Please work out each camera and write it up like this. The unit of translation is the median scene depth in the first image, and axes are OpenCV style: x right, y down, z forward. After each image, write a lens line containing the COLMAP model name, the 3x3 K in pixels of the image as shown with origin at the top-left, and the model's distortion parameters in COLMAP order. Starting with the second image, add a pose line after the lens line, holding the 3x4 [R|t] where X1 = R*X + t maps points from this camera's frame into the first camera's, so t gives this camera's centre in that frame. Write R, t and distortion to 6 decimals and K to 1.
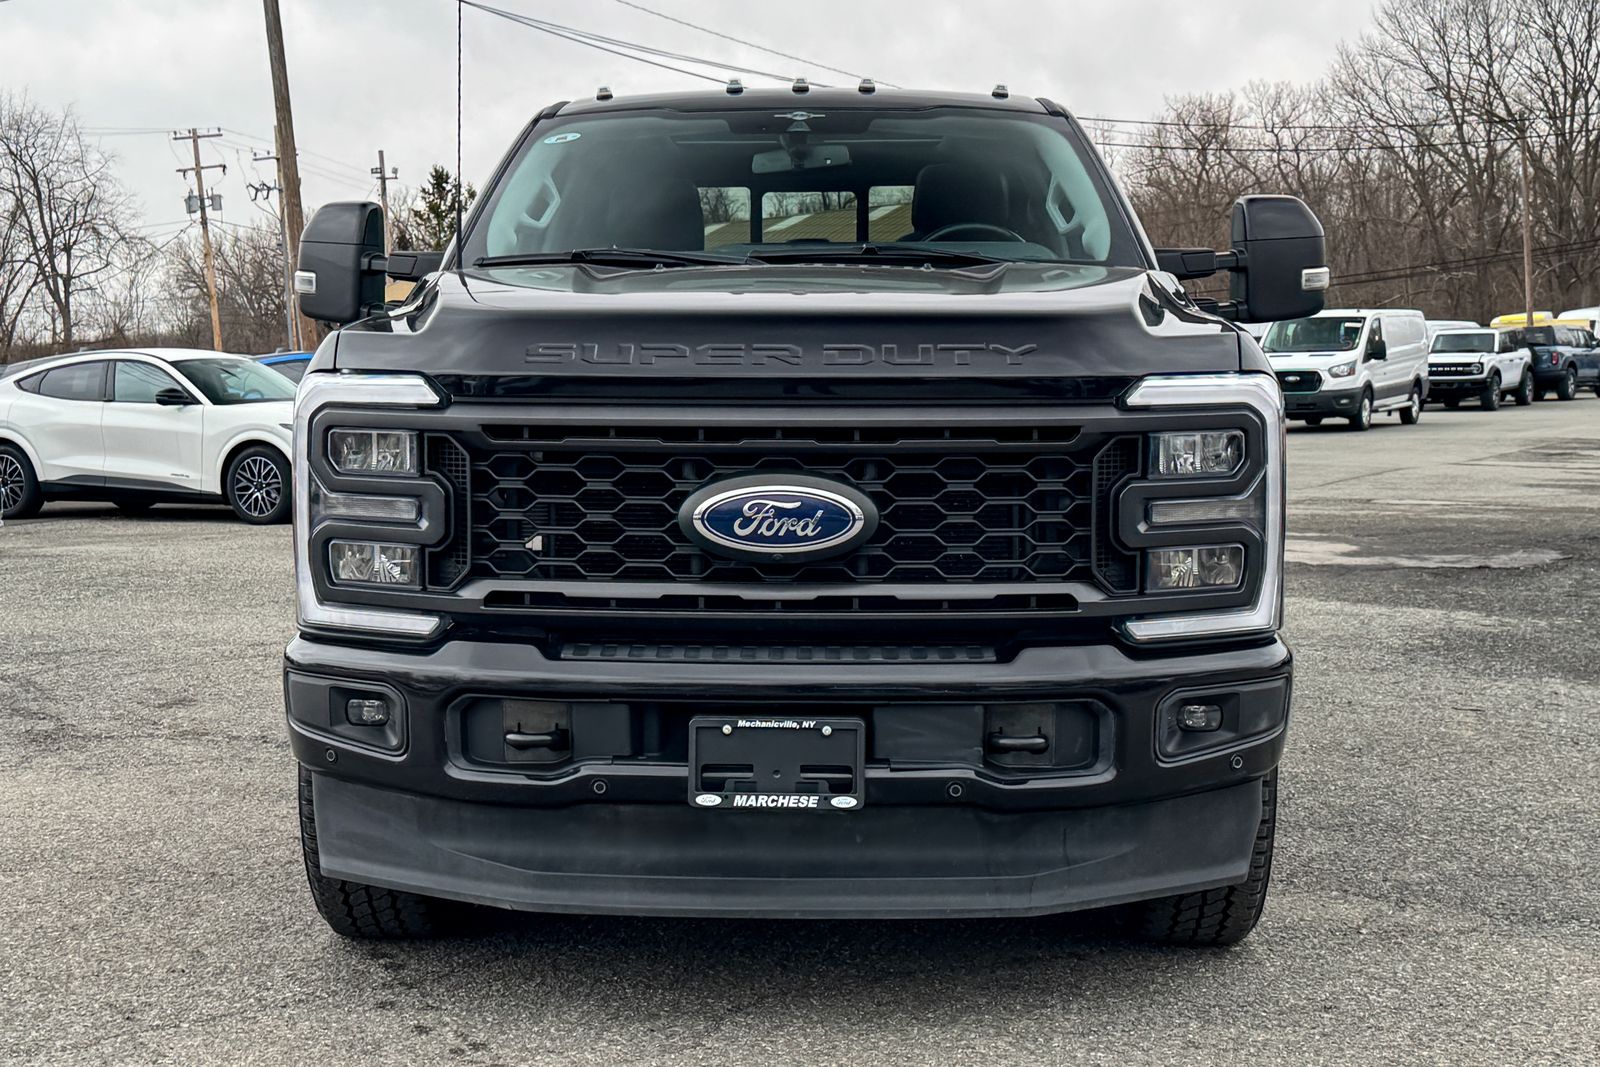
lens RADIAL K [[2069.9, 0, 800.0], [0, 2069.9, 533.5], [0, 0, 1]] dist [0.015627, 0.011368]
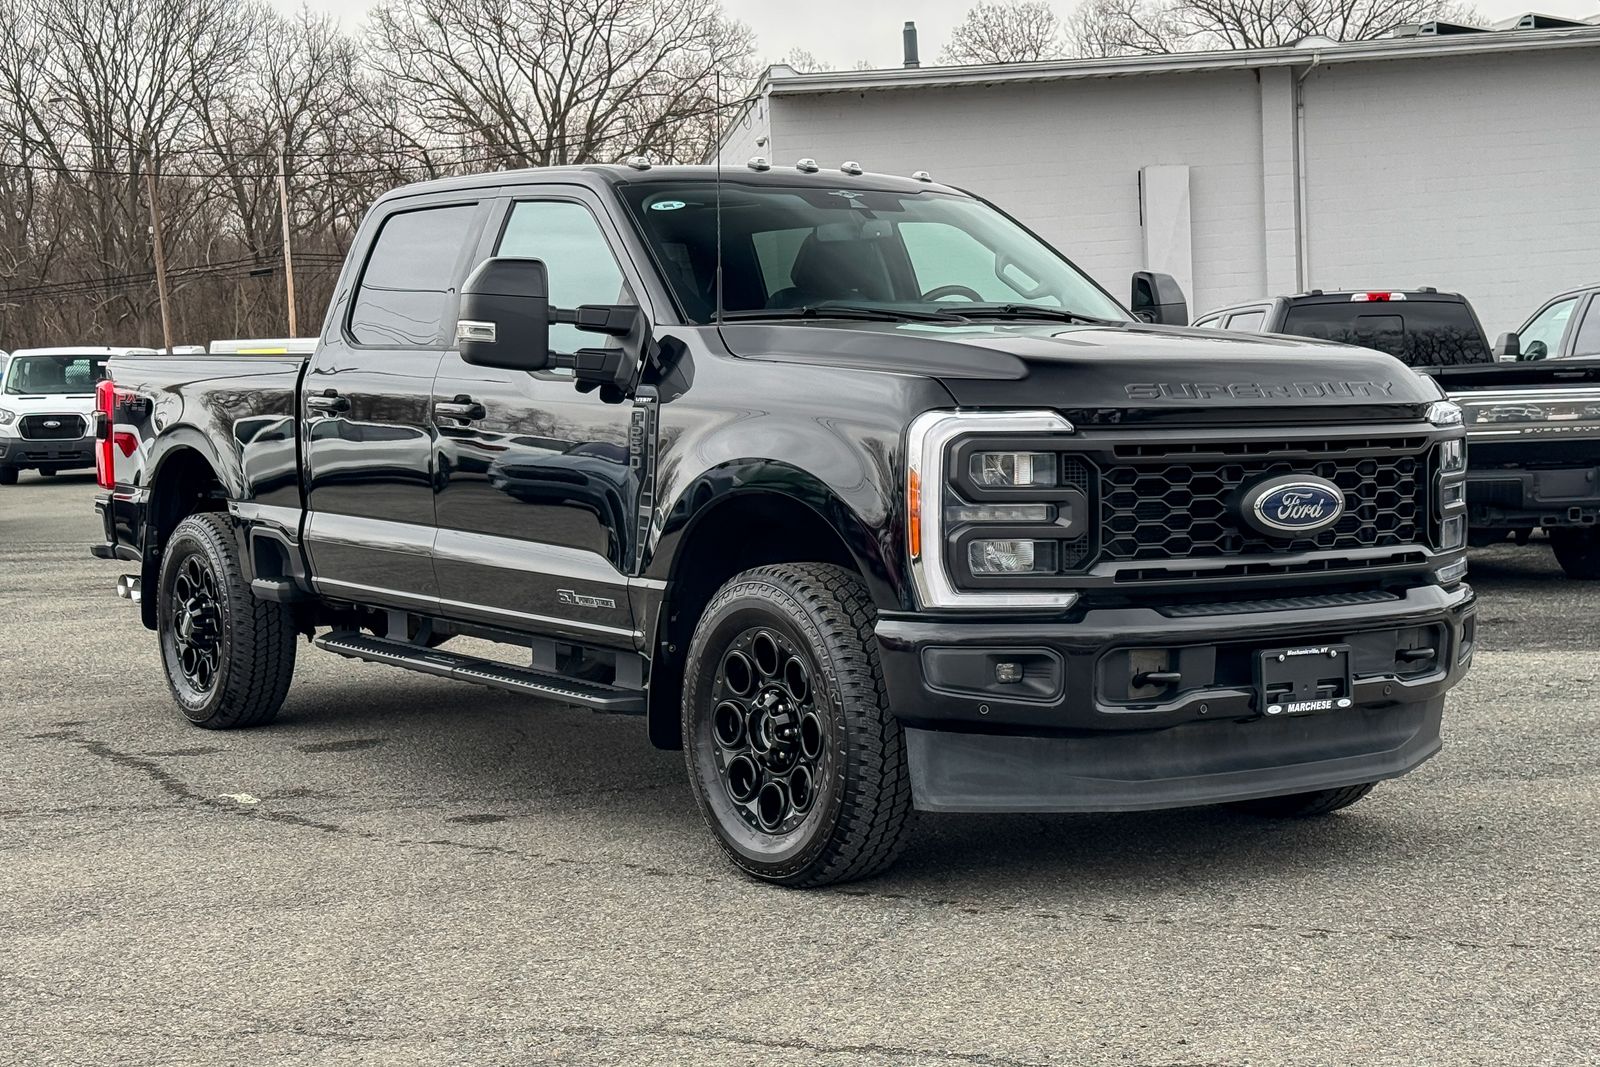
lens RADIAL K [[2327.3, 0, 800.0], [0, 2327.3, 533.5], [0, 0, 1]] dist [0.046198, -0.010087]
pose [[0.842676, -0.043807, 0.536636, -1.123454], [0.058380, 0.998242, -0.010185, 0.007735], [-0.535246, 0.039912, 0.843753, -0.153704]]
